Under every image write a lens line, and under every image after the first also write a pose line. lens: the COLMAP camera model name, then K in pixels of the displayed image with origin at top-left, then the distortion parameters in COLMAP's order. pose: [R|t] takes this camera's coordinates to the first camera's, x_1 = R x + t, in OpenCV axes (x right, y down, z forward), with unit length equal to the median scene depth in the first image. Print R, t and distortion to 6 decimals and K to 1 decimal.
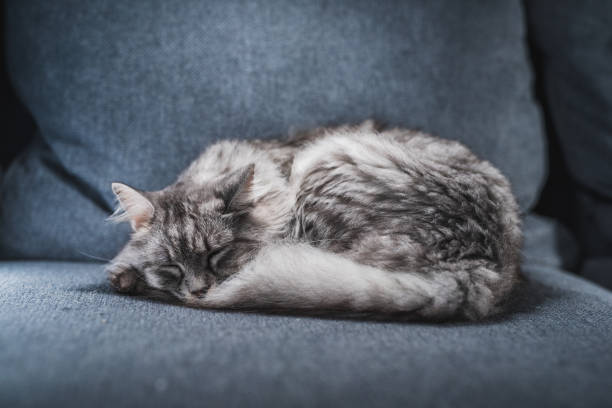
lens RADIAL K [[872.7, 0, 320.3], [0, 872.7, 202.5], [0, 0, 1]] dist [0.010885, -0.128468]
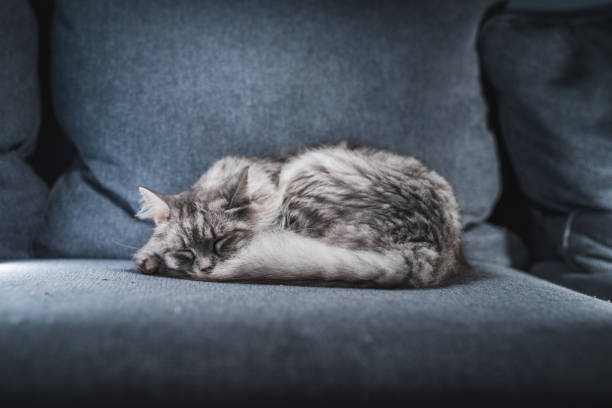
lens RADIAL K [[833.4, 0, 306.0], [0, 833.4, 204.0], [0, 0, 1]] dist [-0.024046, -0.008625]
pose [[0.999678, -0.003285, -0.025181, 0.033555], [0.002062, 0.998823, -0.048465, 0.056293], [0.025310, 0.048397, 0.998507, -0.199194]]
